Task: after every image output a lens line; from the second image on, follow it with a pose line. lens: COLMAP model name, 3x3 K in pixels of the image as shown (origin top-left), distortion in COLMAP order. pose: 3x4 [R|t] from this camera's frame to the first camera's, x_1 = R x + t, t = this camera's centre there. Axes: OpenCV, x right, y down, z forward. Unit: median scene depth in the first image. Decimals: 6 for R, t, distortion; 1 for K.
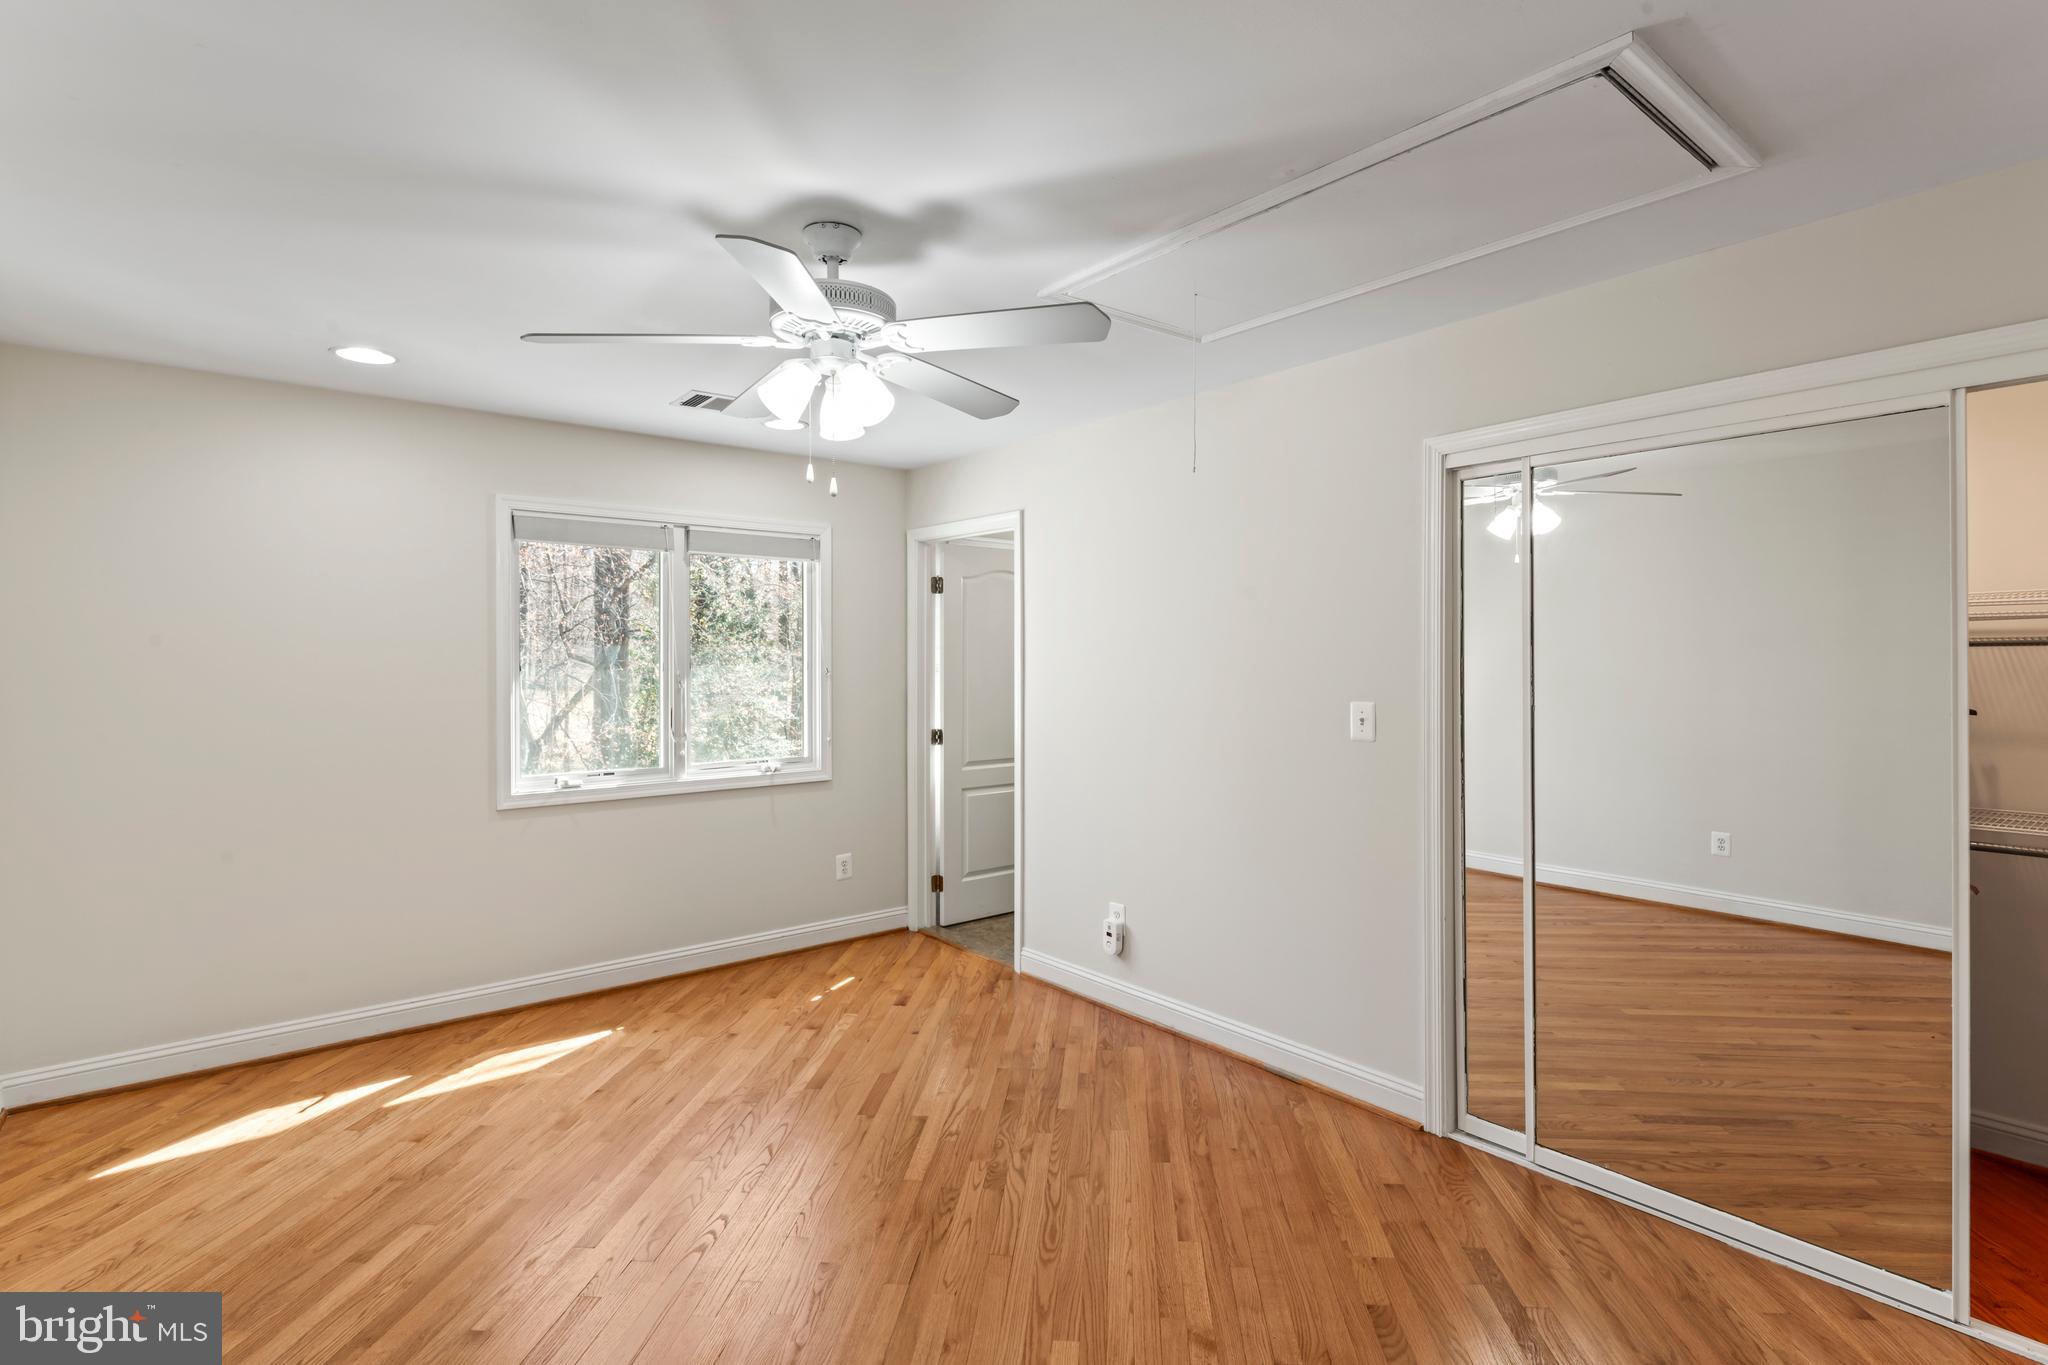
lens RADIAL K [[989.0, 0, 1024.0], [0, 989.0, 682.5], [0, 0, 1]] dist [-0.000124, -0.000324]
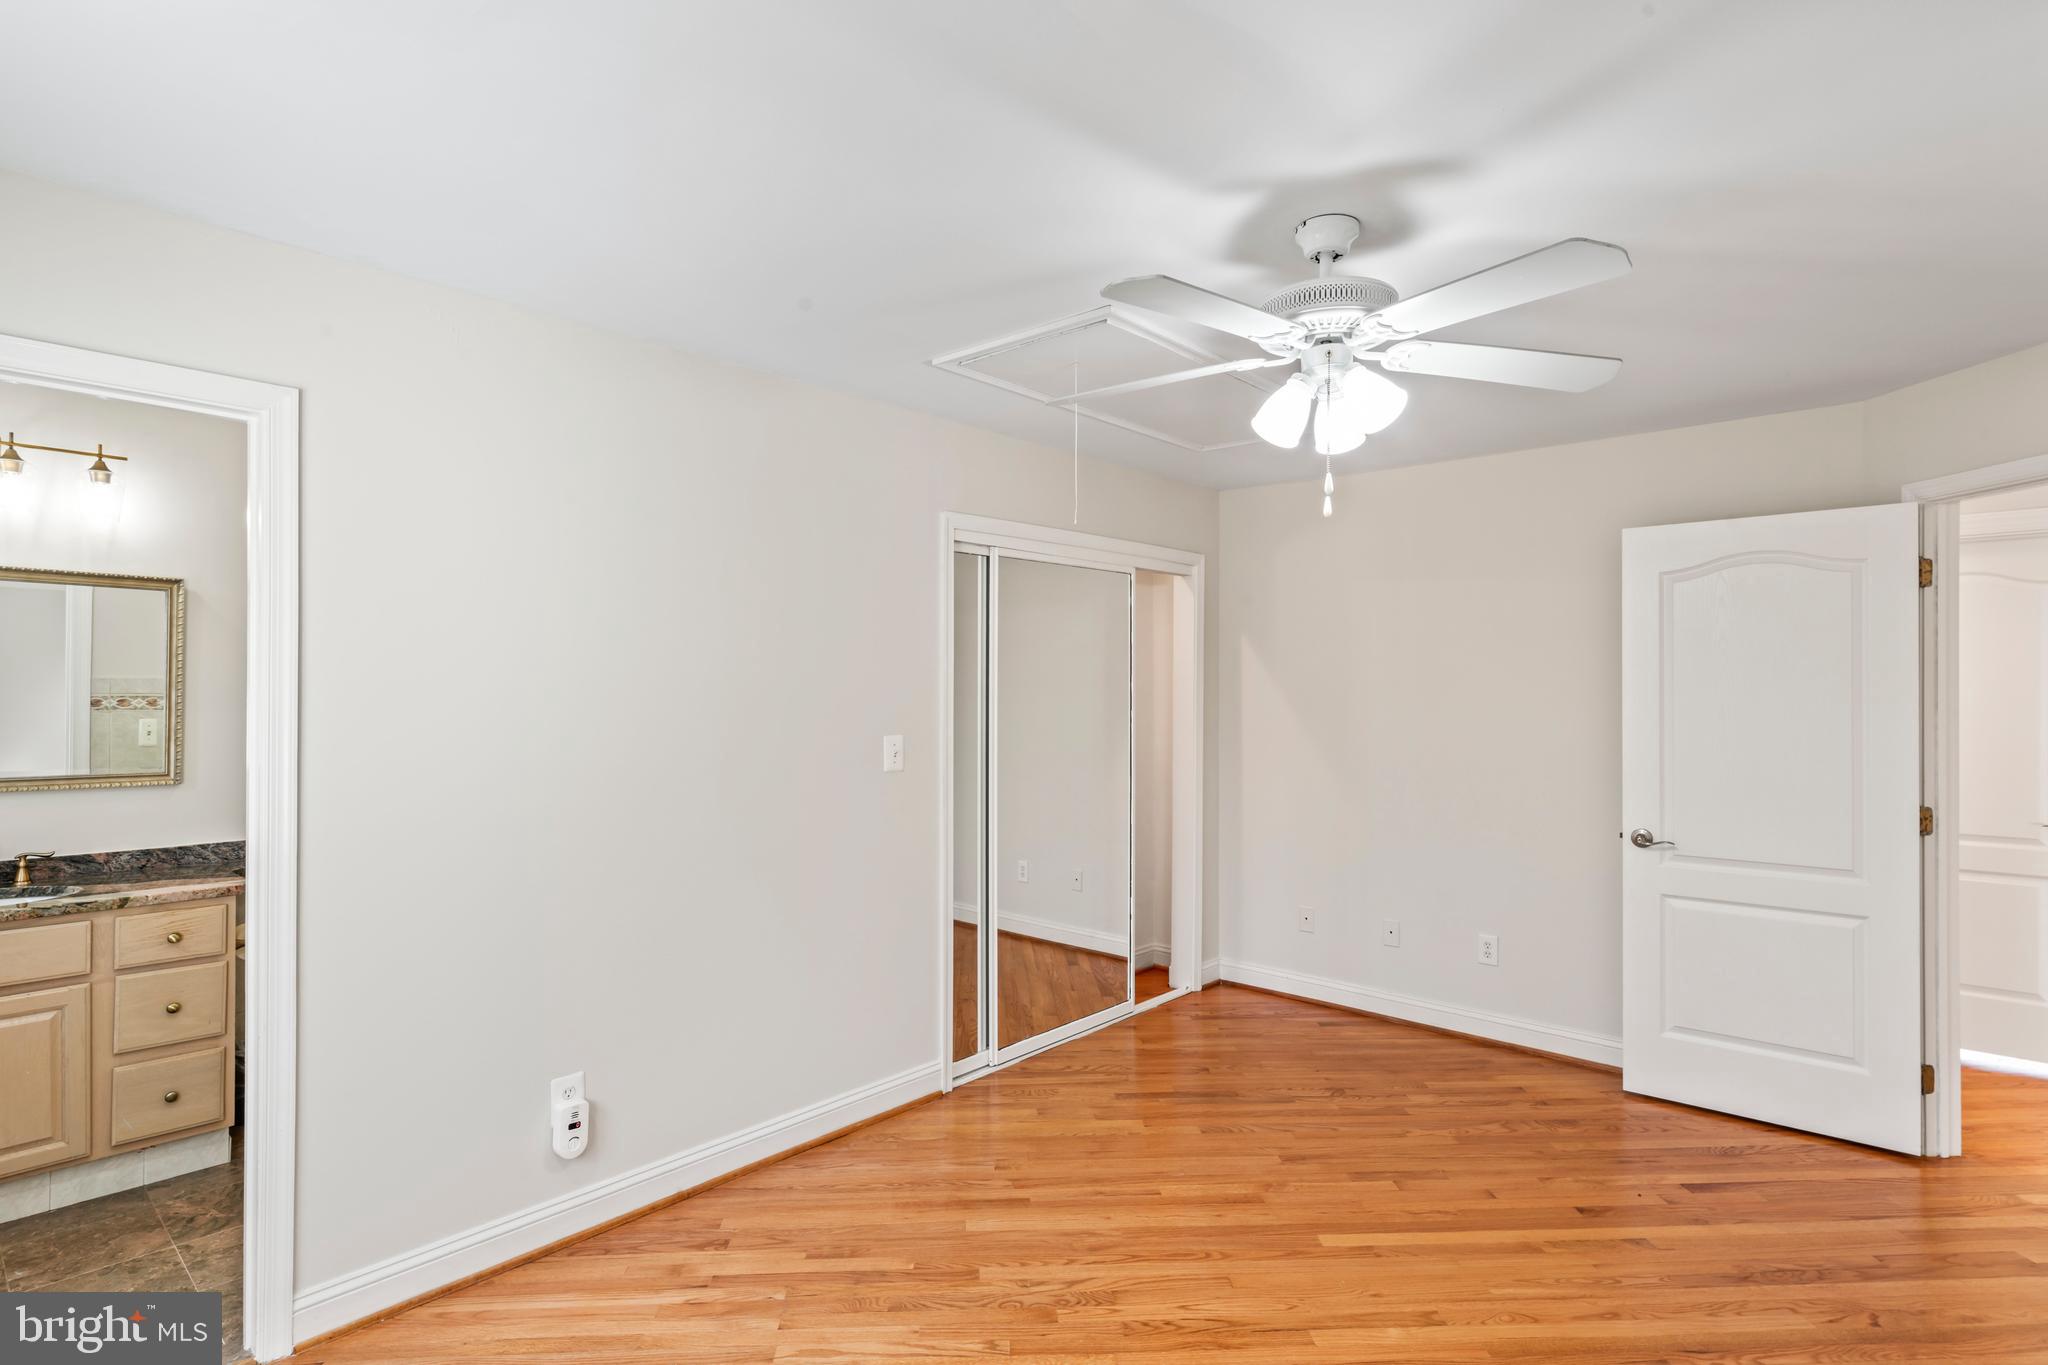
lens RADIAL K [[1045.1, 0, 1024.0], [0, 1045.1, 682.5], [0, 0, 1]] dist [-0.043671, -0.000081]
pose [[-0.174741, 0.010302, 0.984561, -0.815636], [0.018112, 0.999810, -0.007247, -0.028384], [-0.984448, 0.016566, -0.174895, 1.083217]]
